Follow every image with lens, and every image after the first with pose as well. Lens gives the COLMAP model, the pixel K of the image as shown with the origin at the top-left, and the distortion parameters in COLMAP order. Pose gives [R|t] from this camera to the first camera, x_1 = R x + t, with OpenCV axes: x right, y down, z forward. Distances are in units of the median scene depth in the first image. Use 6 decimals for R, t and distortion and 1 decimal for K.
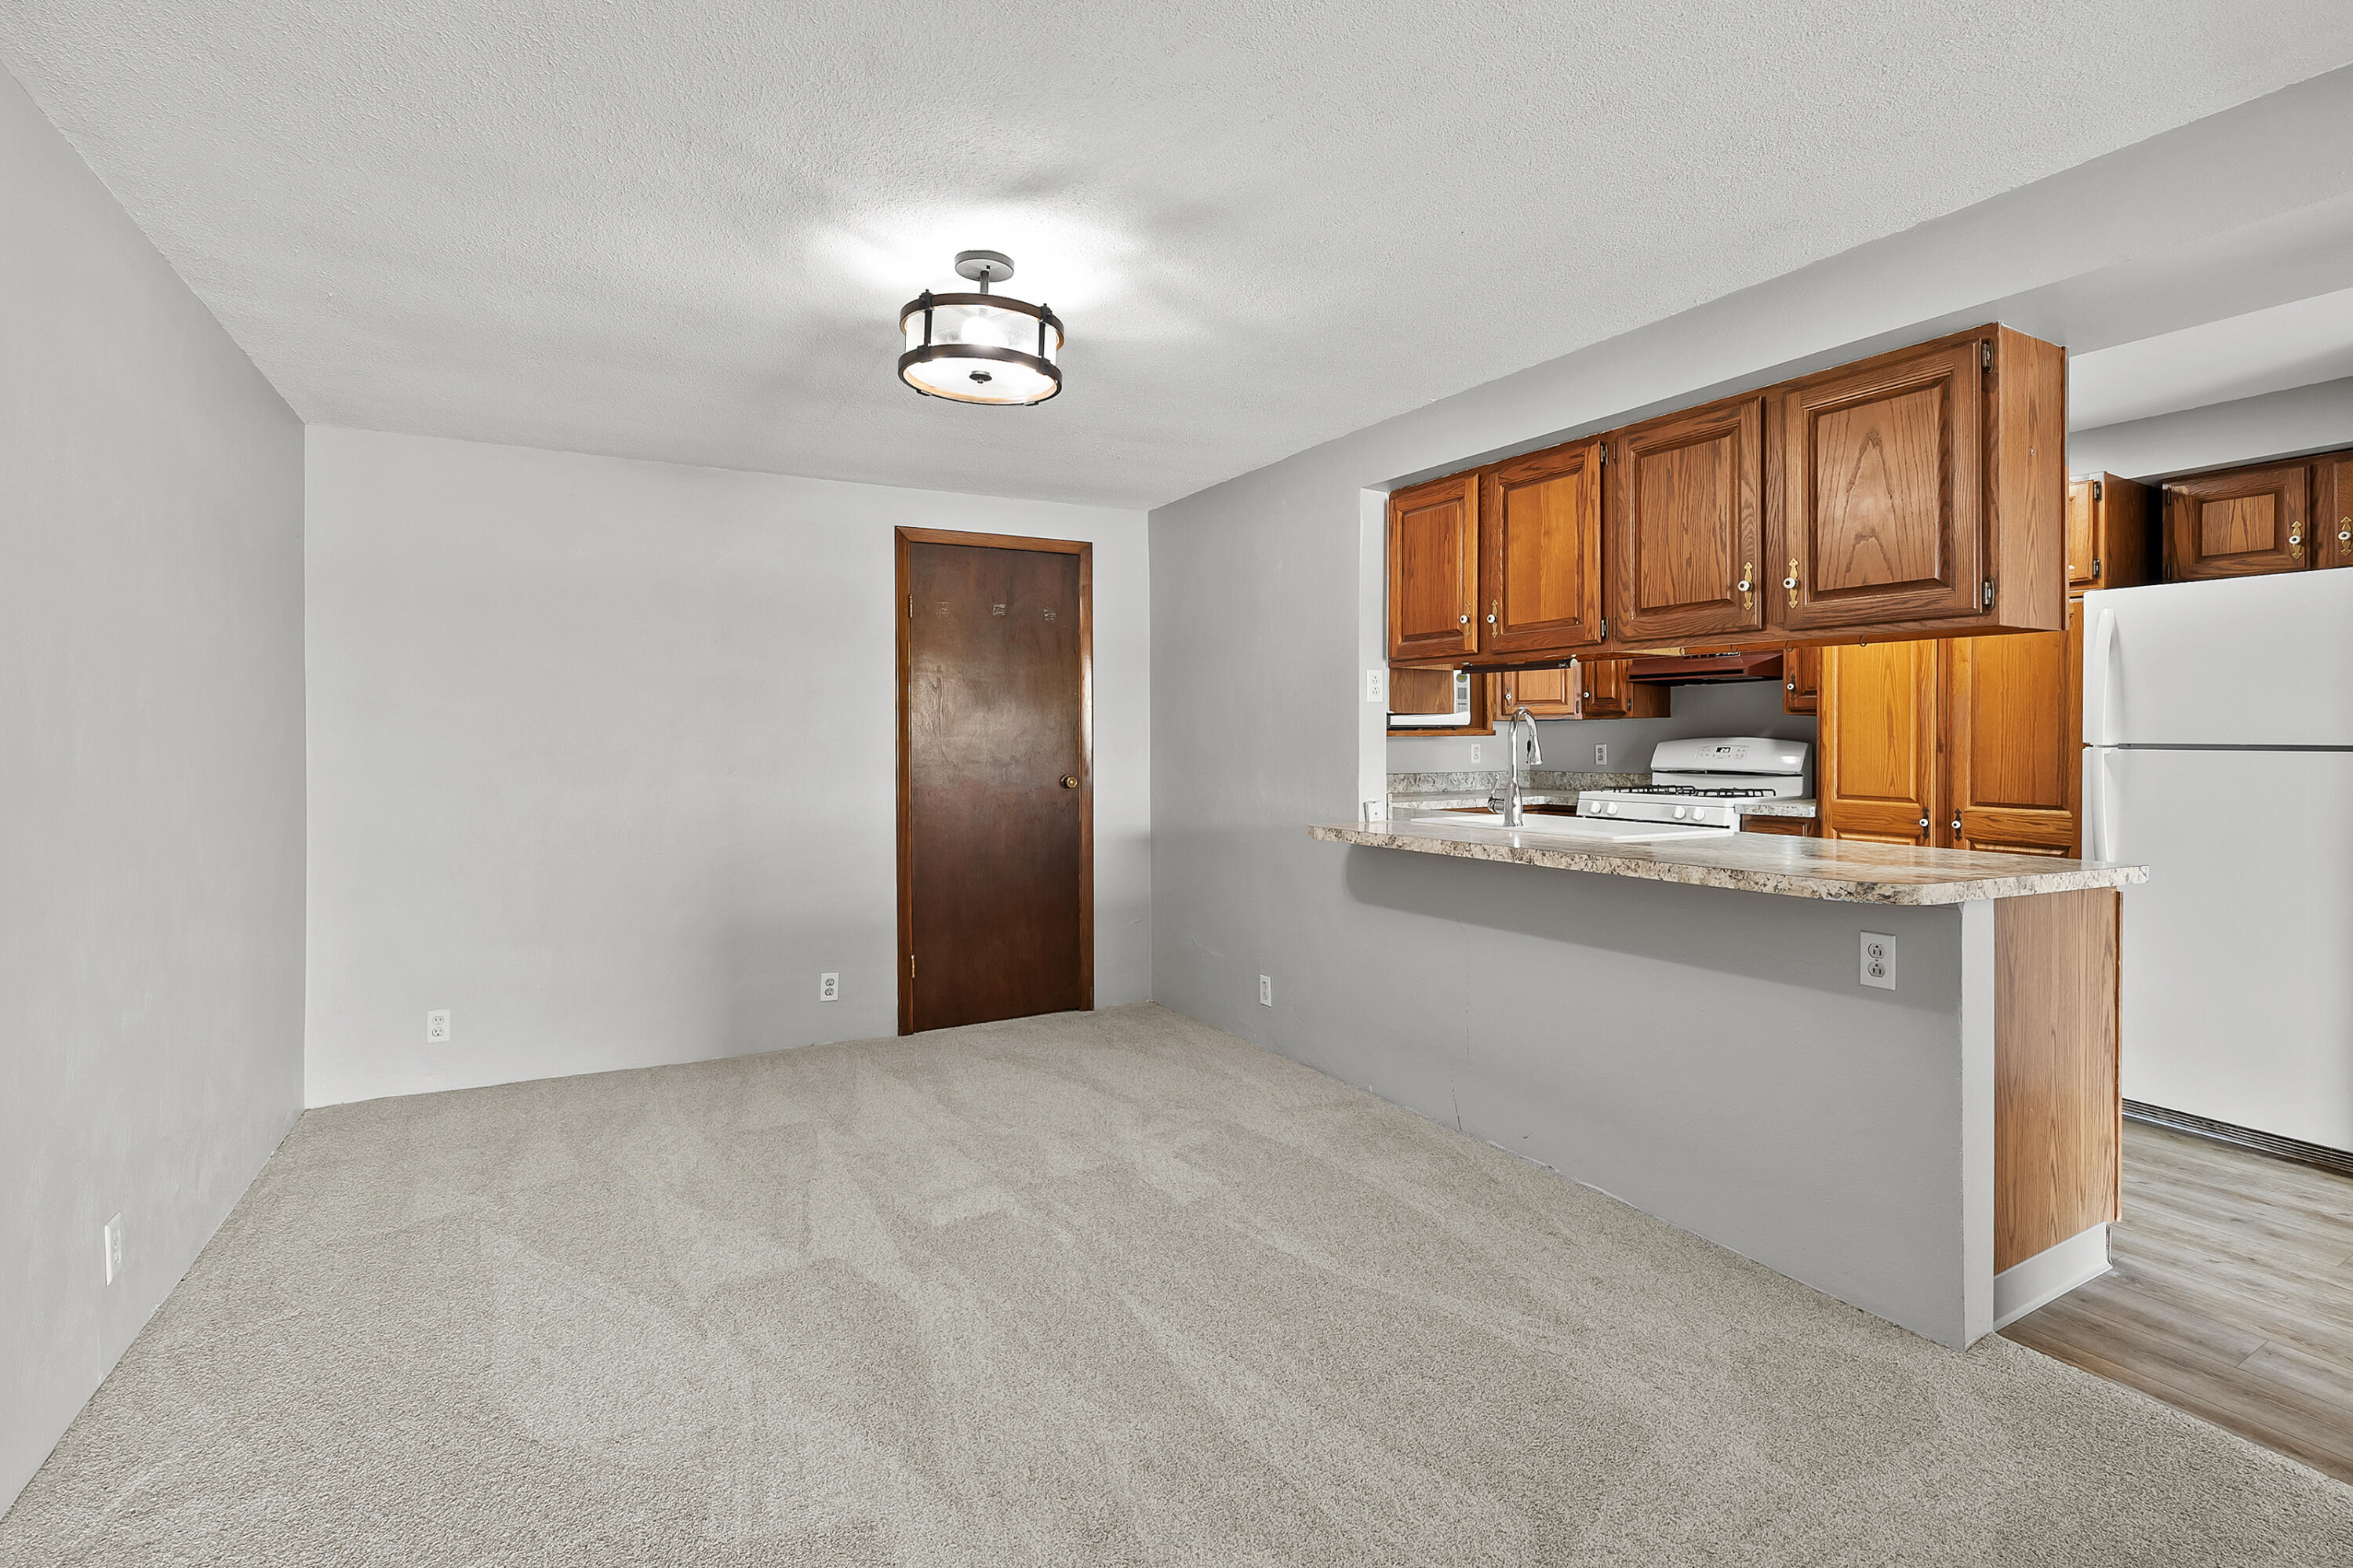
lens RADIAL K [[1073.4, 0, 1177.4], [0, 1073.4, 738.7], [0, 0, 1]] dist [-0.002122, -0.000312]
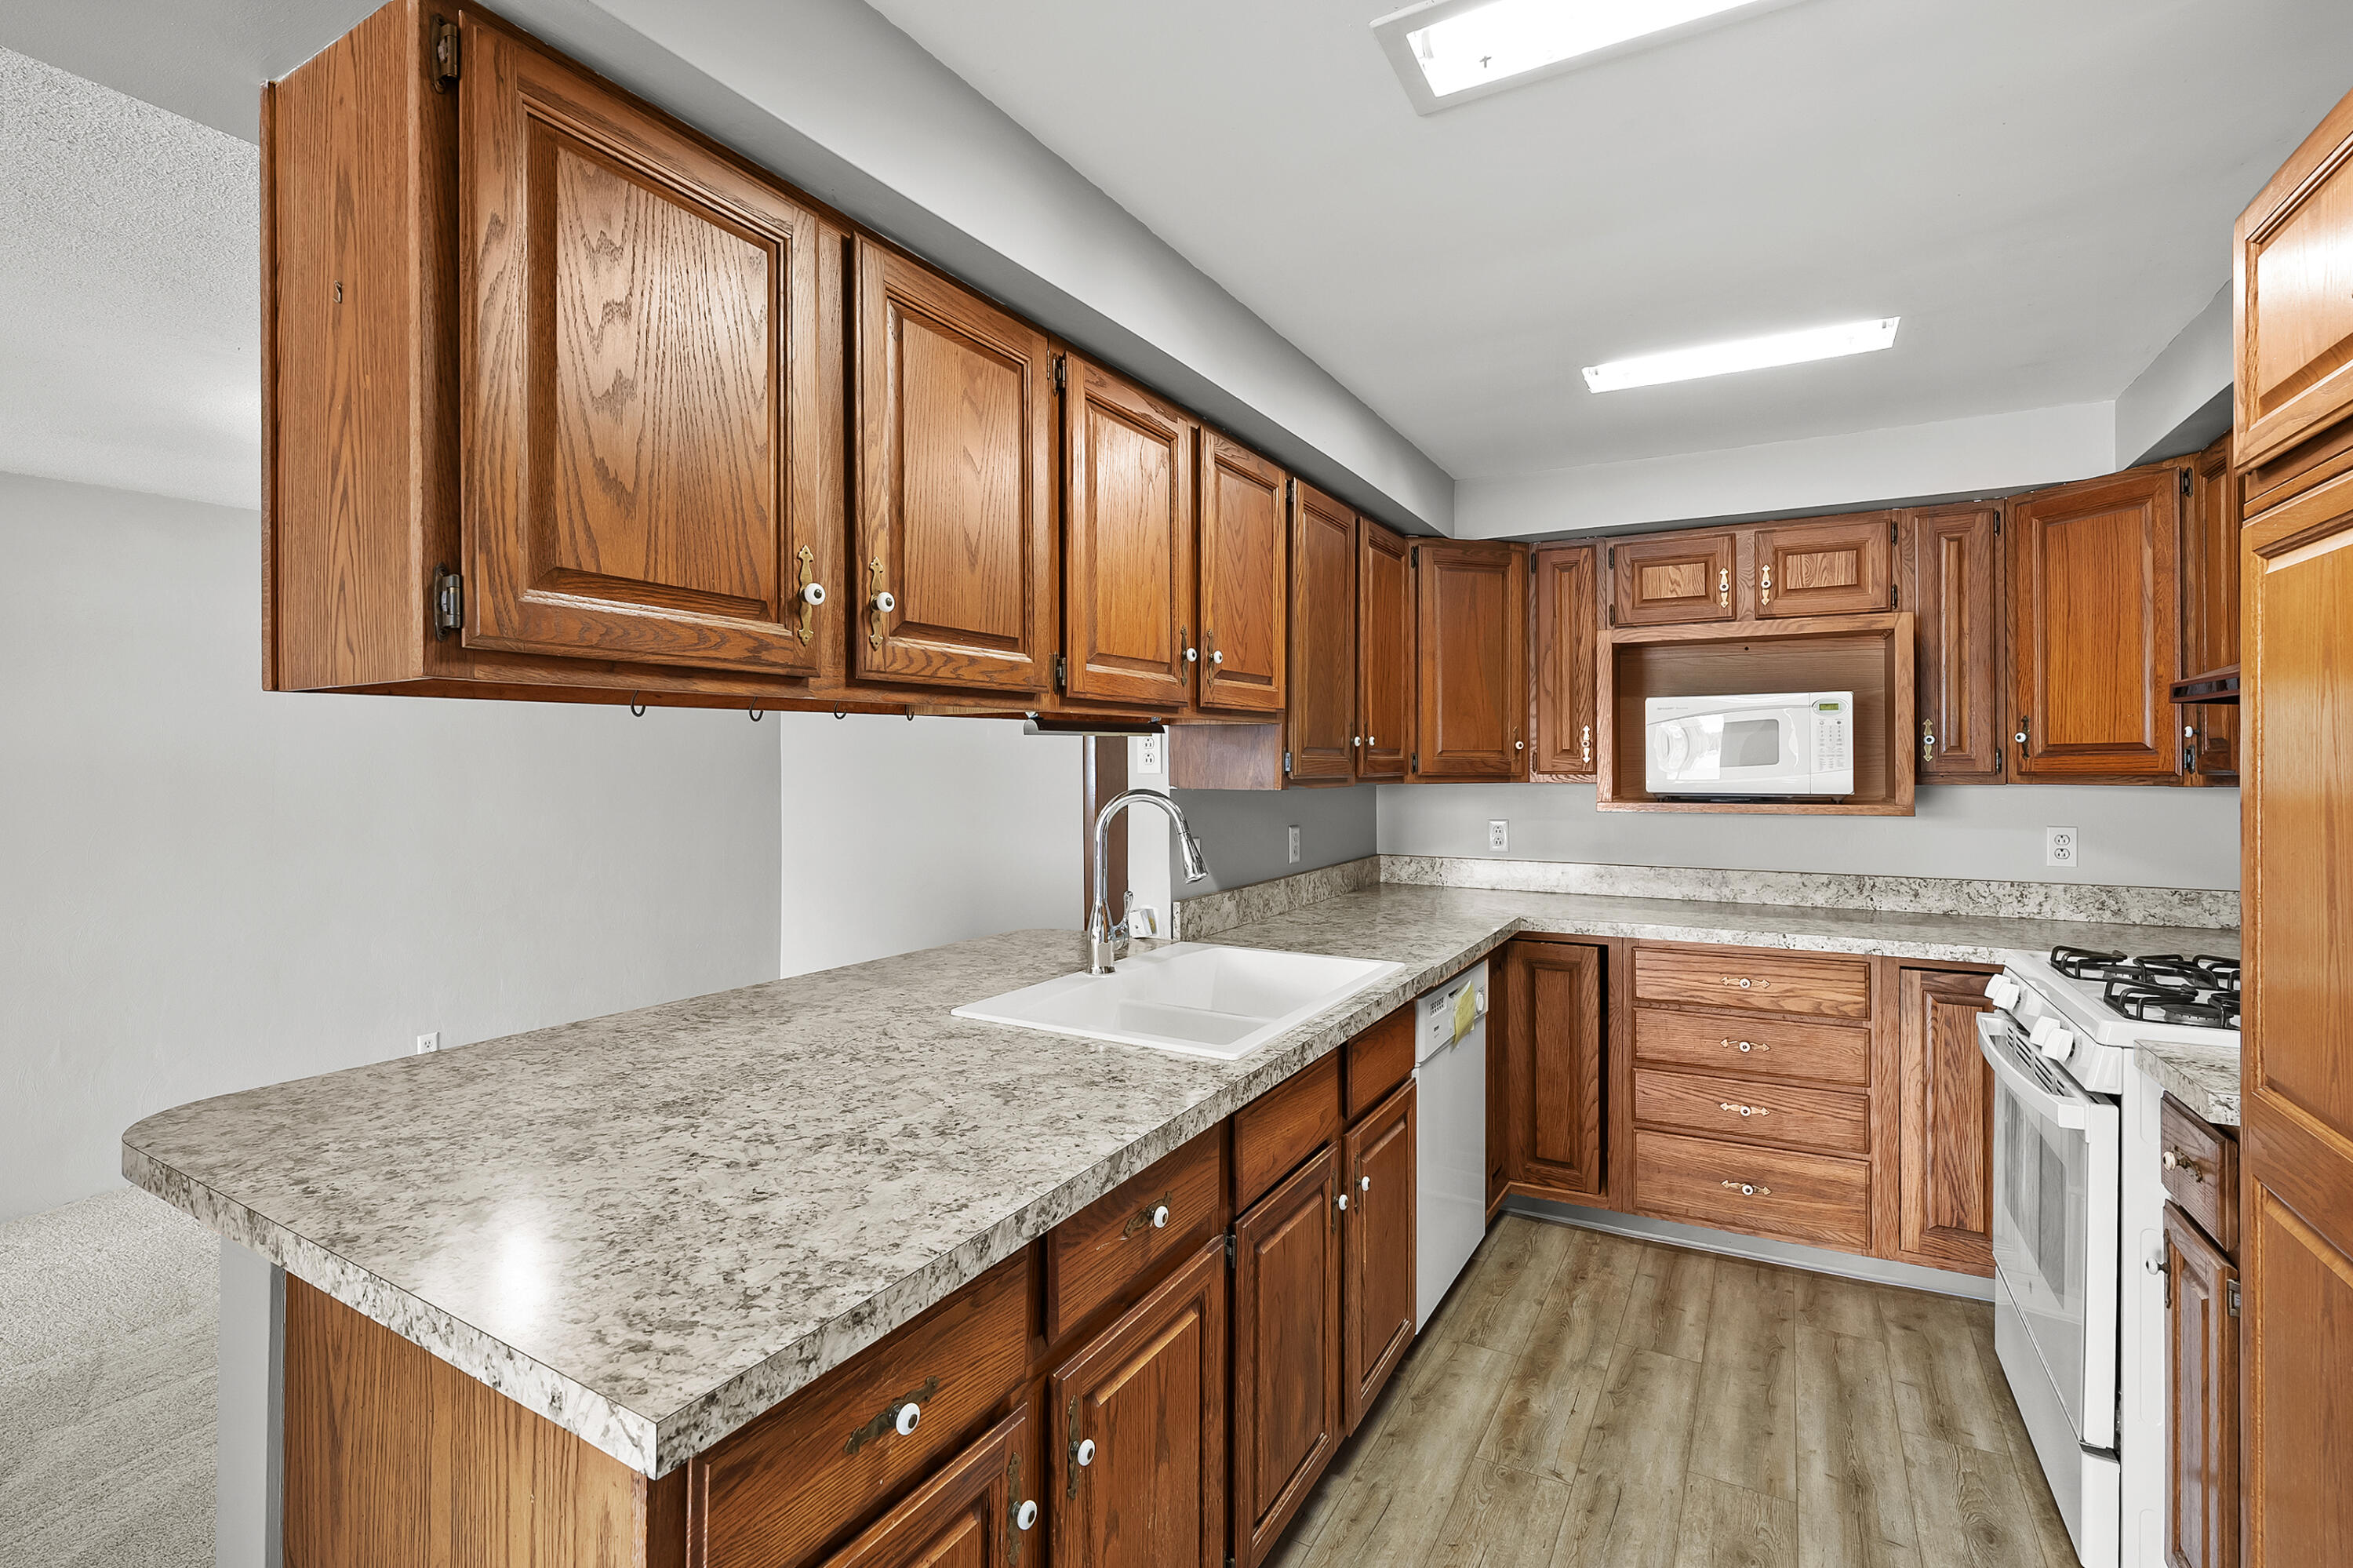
lens RADIAL K [[1074.0, 0, 1170.4], [0, 1074.0, 756.5], [0, 0, 1]] dist [-0.001044, 0.000433]
pose [[0.514538, 0.000175, -0.857468, 0.790492], [-0.002059, 0.999997, -0.001032, -0.042752], [0.857465, 0.002297, 0.514537, 0.623828]]
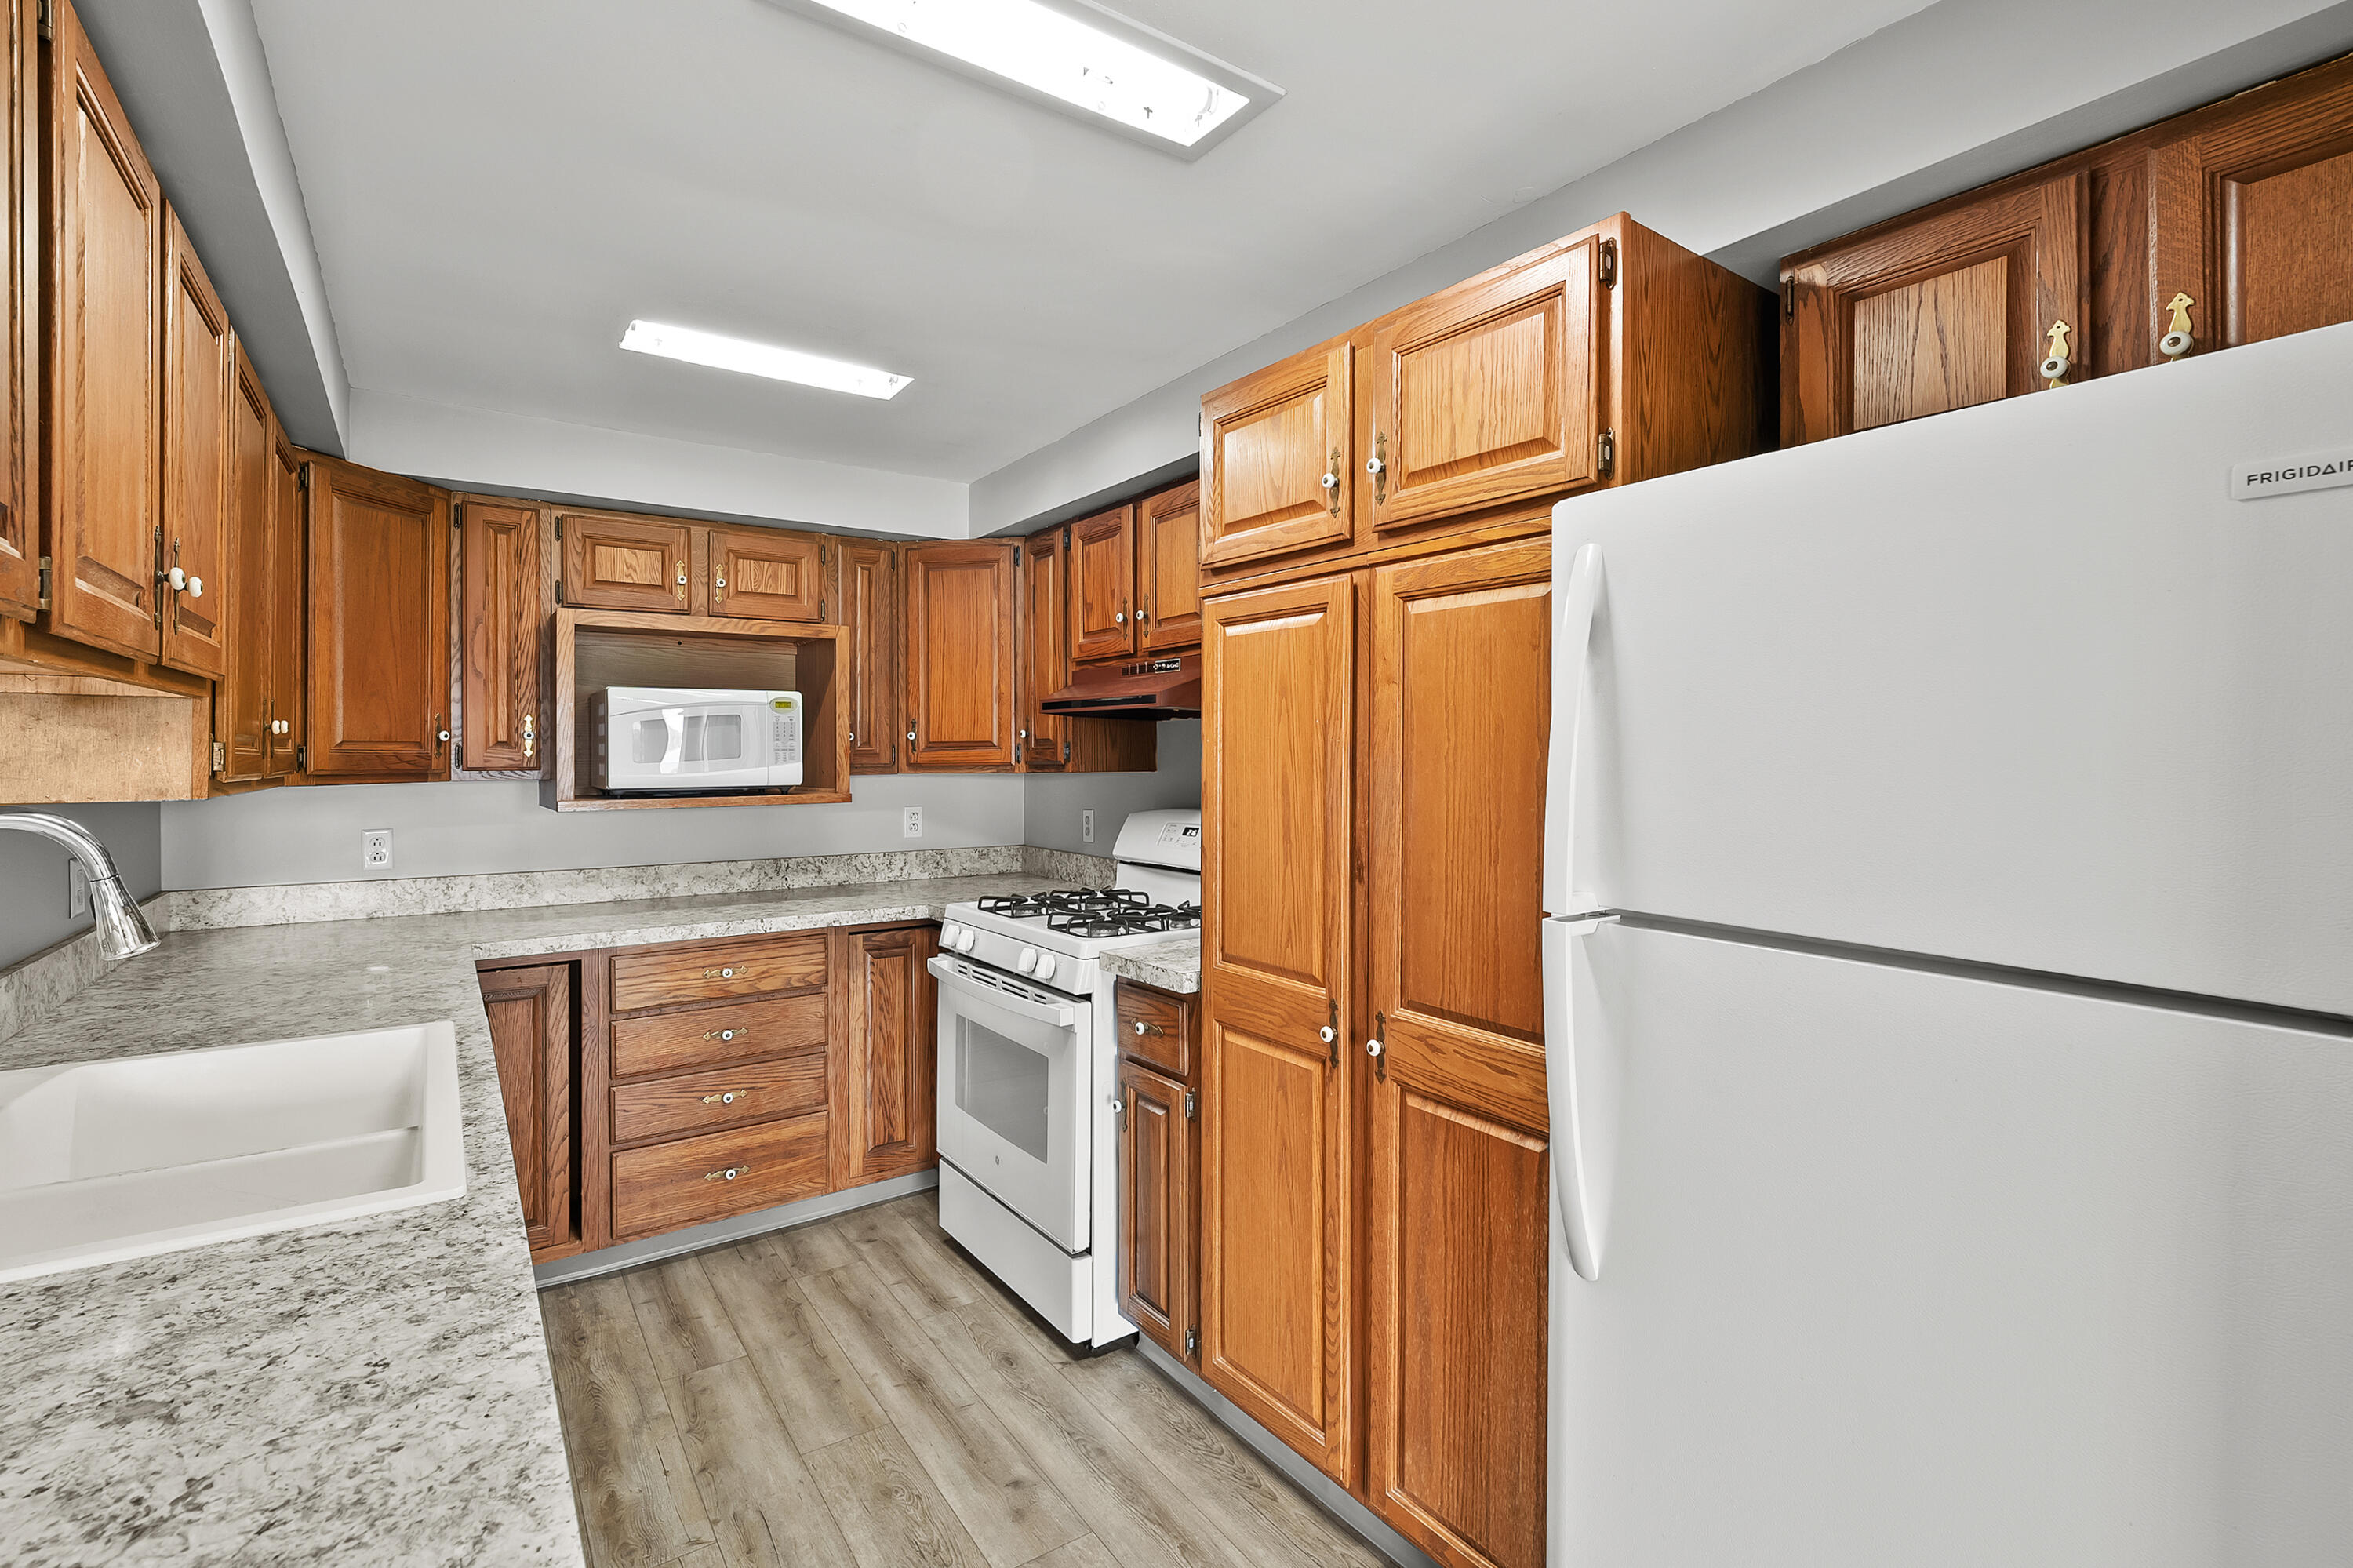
lens RADIAL K [[1076.6, 0, 1178.8], [0, 1076.6, 749.5], [0, 0, 1]] dist [-0.002968, 0.000232]
pose [[0.996366, 0.003403, 0.085106, 0.611066], [-0.002944, 0.999980, -0.005511, -0.041770], [-0.085123, 0.005240, 0.996357, 0.563077]]
